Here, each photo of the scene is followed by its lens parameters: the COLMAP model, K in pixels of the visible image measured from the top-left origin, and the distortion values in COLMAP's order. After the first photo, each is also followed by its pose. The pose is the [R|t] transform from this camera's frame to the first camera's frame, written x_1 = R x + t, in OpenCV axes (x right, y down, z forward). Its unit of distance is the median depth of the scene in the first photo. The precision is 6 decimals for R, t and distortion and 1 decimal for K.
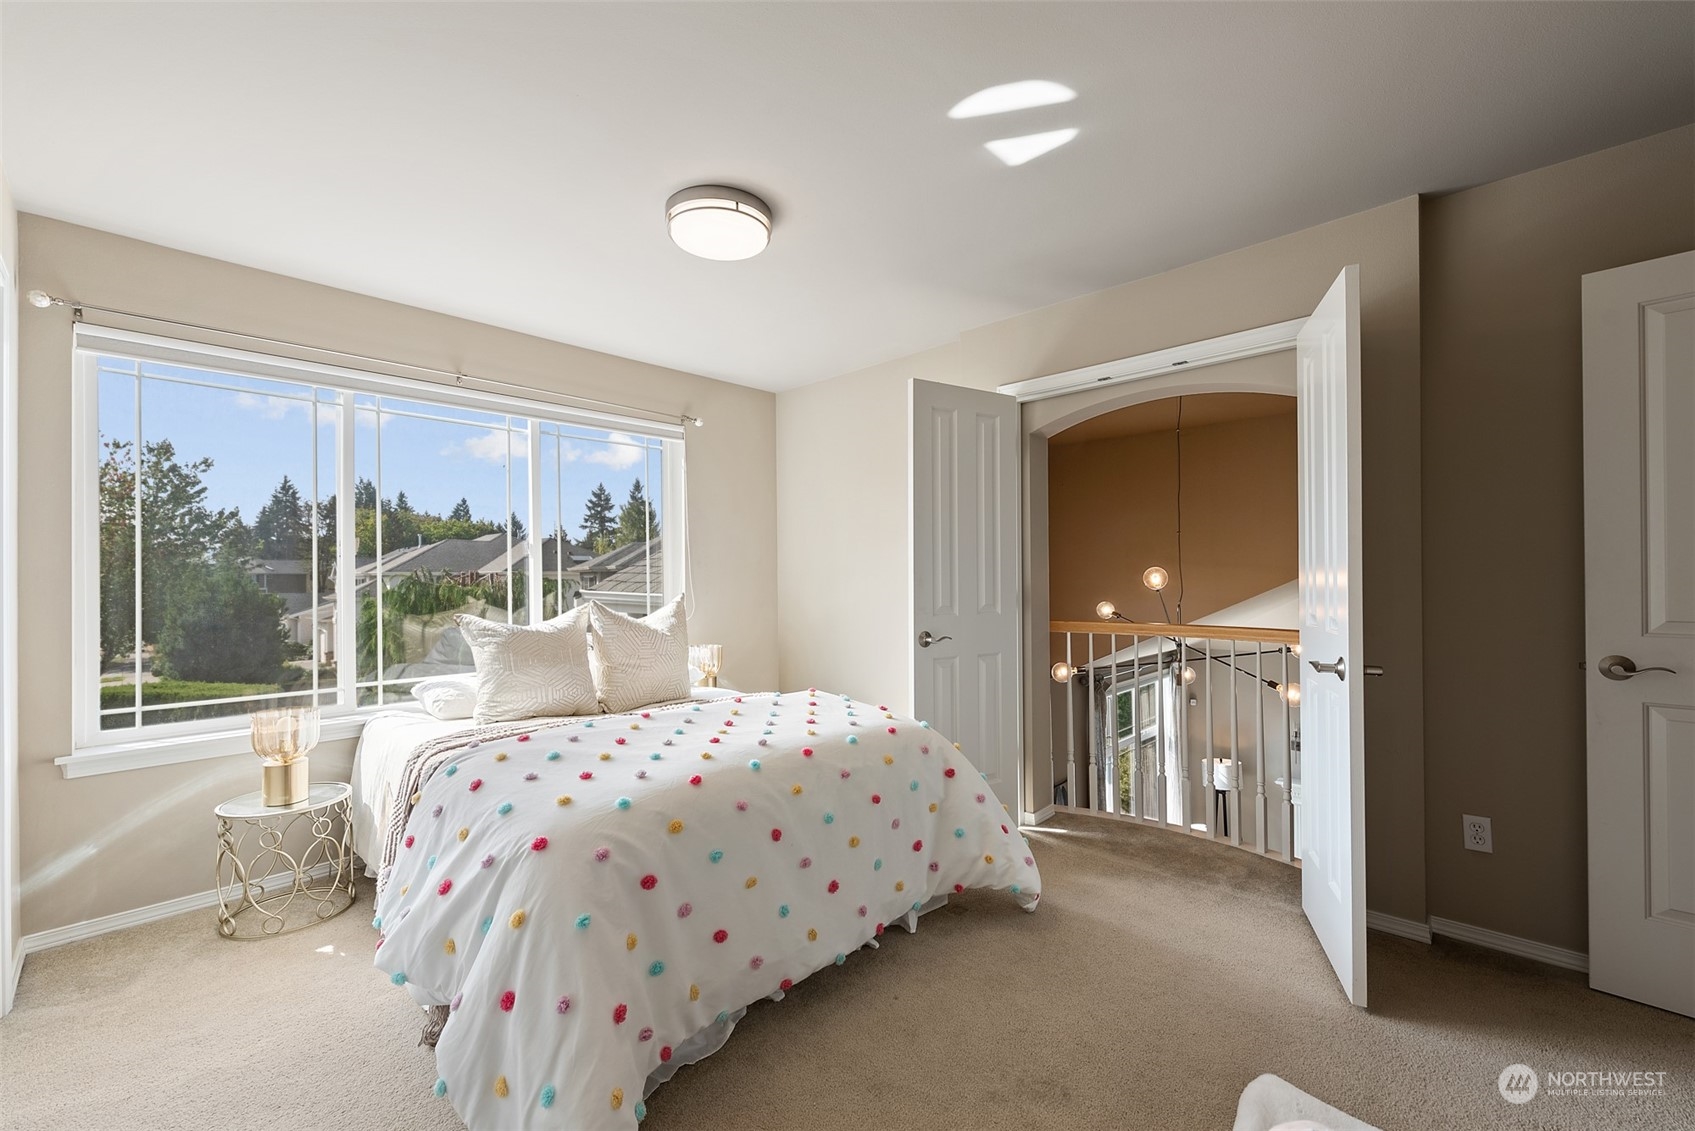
lens RADIAL K [[686.1, 0, 847.5], [0, 686.1, 565.5], [0, 0, 1]] dist [0.002482, -0.000031]
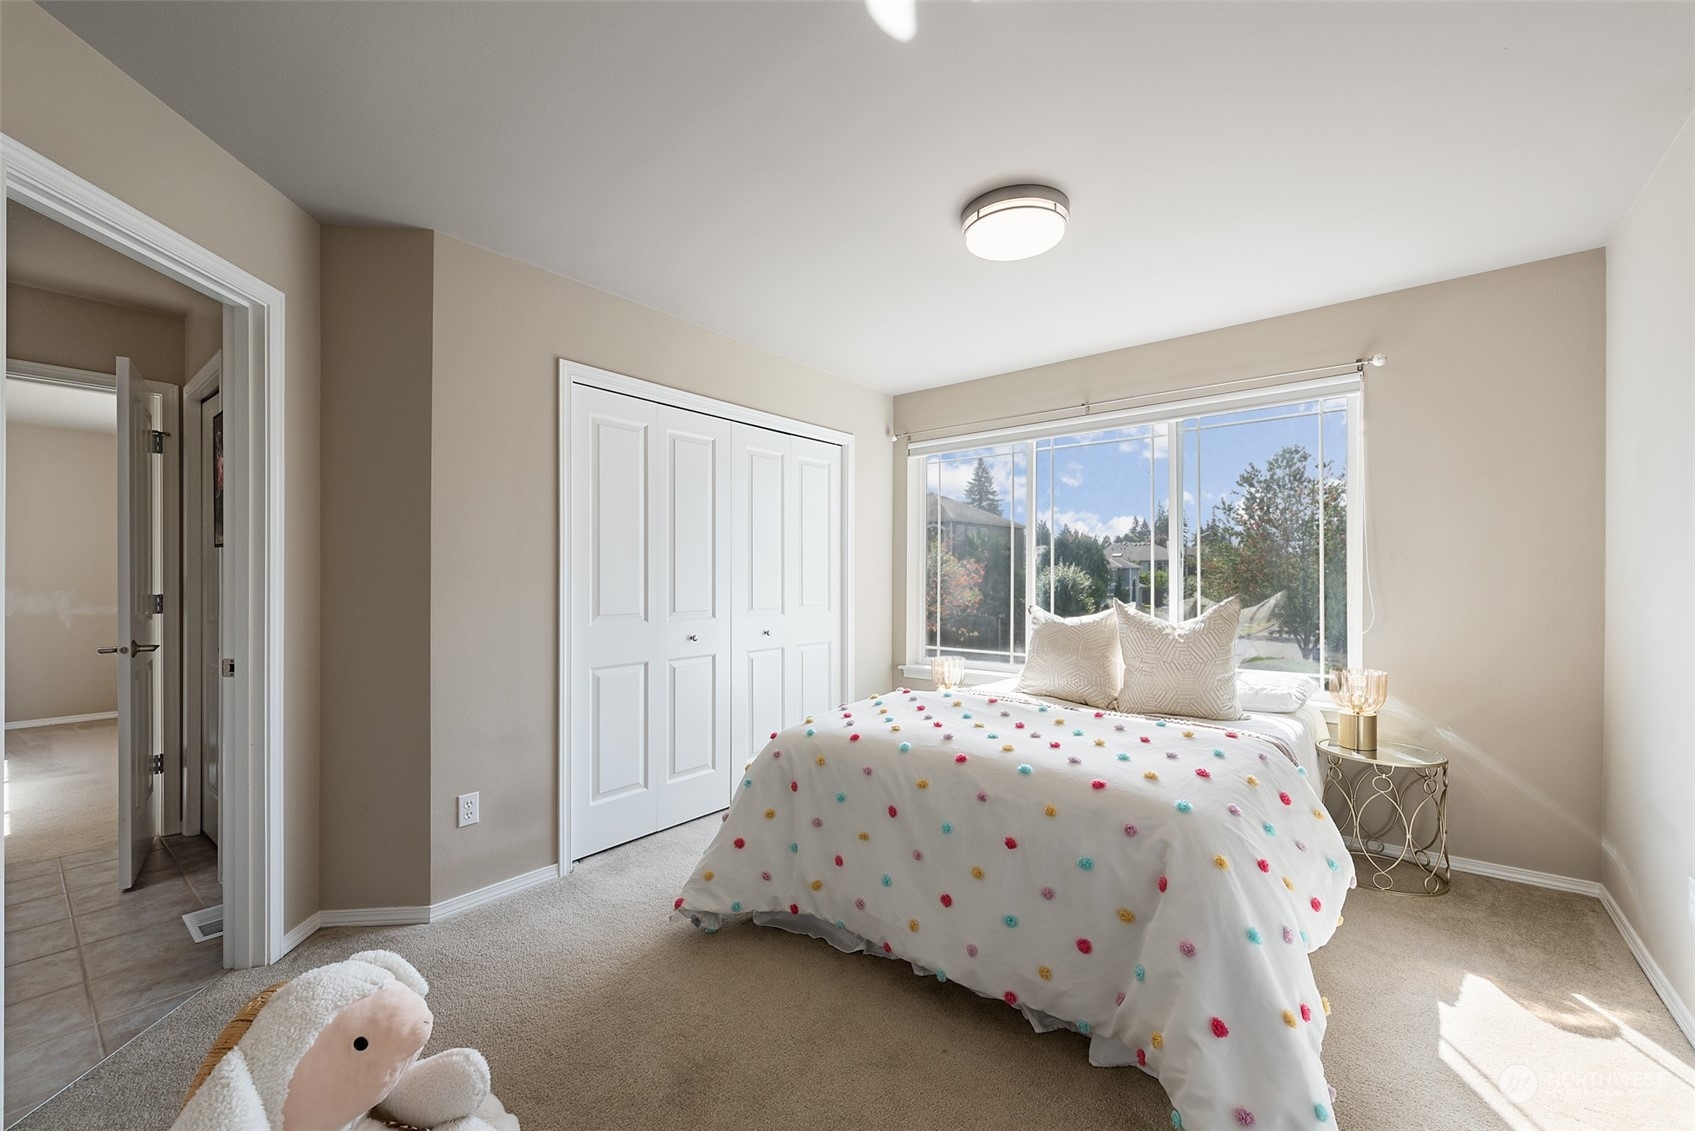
lens RADIAL K [[676.3, 0, 847.5], [0, 676.3, 565.5], [0, 0, 1]] dist [-0.008496, -0.000554]
pose [[0.079962, -0.009965, -0.996748, 0.883934], [0.018104, 0.999800, -0.008544, 0.005331], [0.996633, -0.017362, 0.080127, 0.770292]]
